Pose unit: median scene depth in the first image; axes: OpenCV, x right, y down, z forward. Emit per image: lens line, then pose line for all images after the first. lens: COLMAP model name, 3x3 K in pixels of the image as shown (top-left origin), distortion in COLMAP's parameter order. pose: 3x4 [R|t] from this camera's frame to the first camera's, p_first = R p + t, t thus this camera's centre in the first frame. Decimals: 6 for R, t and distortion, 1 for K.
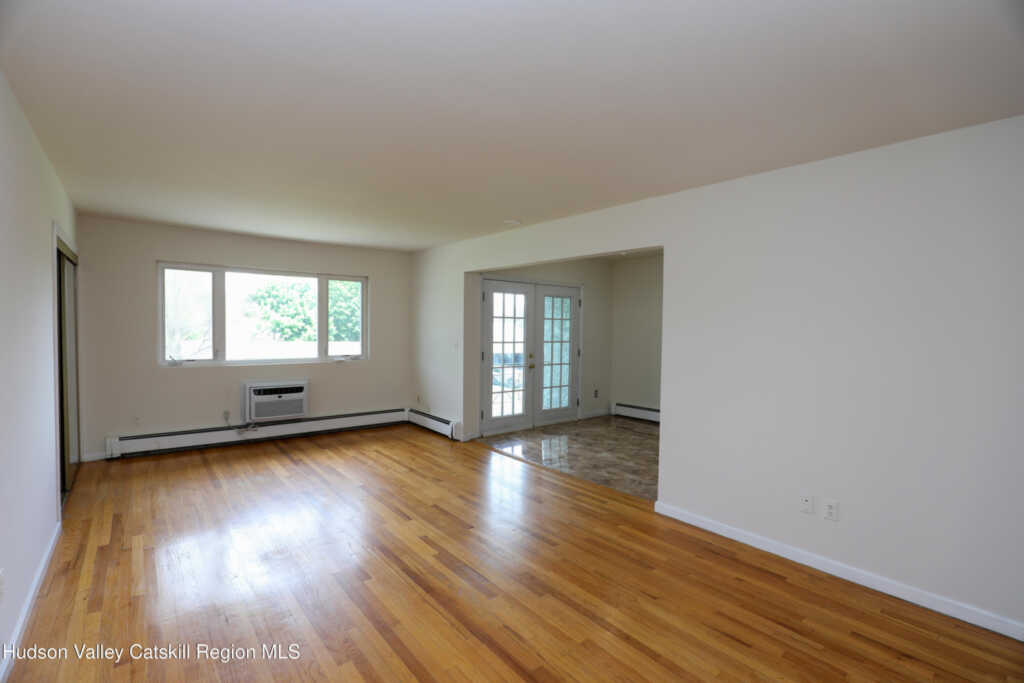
lens RADIAL K [[468.5, 0, 507.3], [0, 468.5, 343.6], [0, 0, 1]] dist [-0.022902, -0.000052]
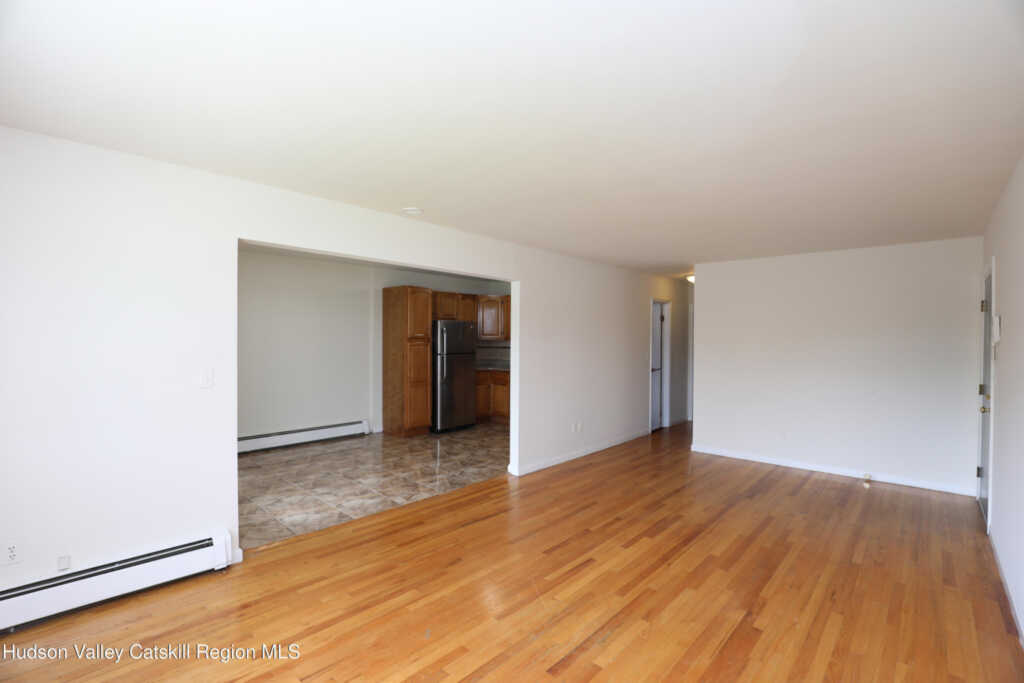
lens RADIAL K [[468.5, 0, 507.3], [0, 468.5, 343.6], [0, 0, 1]] dist [-0.022902, -0.000052]
pose [[-0.143580, -0.024156, 0.989344, -0.667212], [0.024634, 0.999305, 0.027975, -0.042420], [-0.989332, 0.028388, -0.142885, 0.801323]]
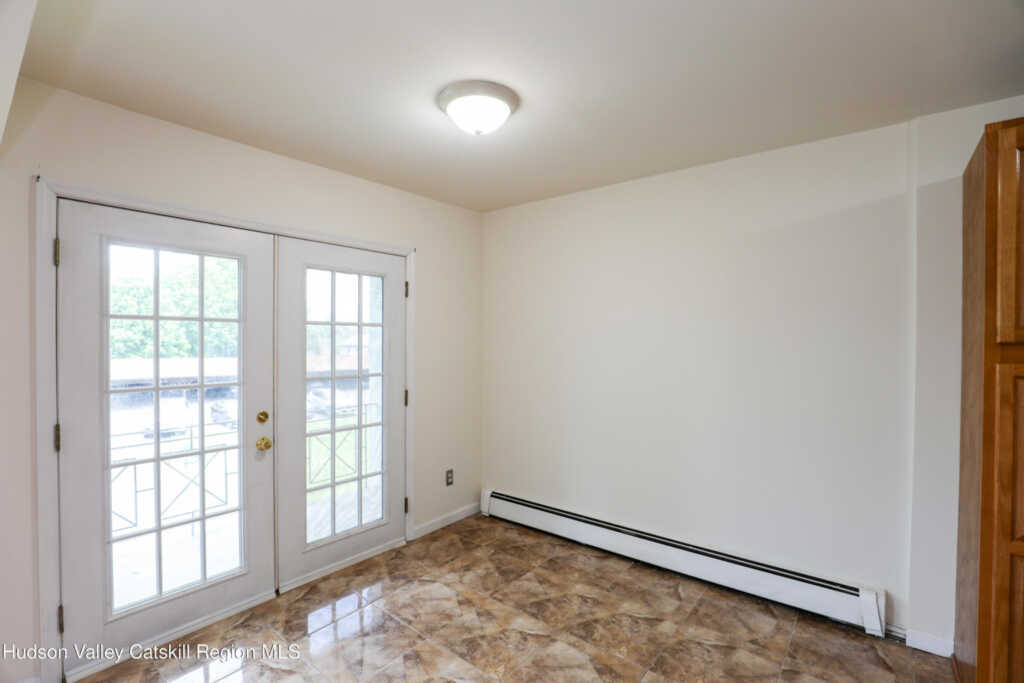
lens RADIAL K [[468.5, 0, 507.3], [0, 468.5, 343.6], [0, 0, 1]] dist [-0.022902, -0.000052]
pose [[0.979074, -0.008271, 0.203336, 0.199586], [0.013331, 0.999634, -0.023528, -0.026973], [-0.203067, 0.025747, 0.978826, 0.671219]]
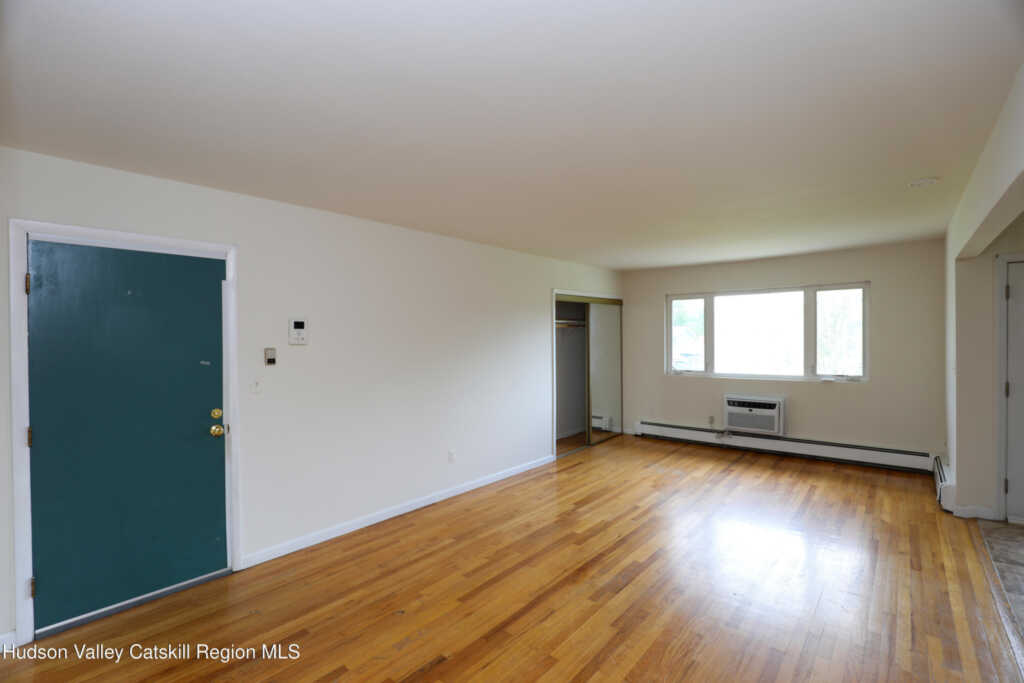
lens RADIAL K [[468.5, 0, 507.3], [0, 468.5, 343.6], [0, 0, 1]] dist [-0.022902, -0.000052]
pose [[0.176657, -0.007656, -0.984243, 0.442452], [-0.022228, 0.999684, -0.011765, -0.011283], [0.984022, 0.023956, 0.176431, 0.272628]]
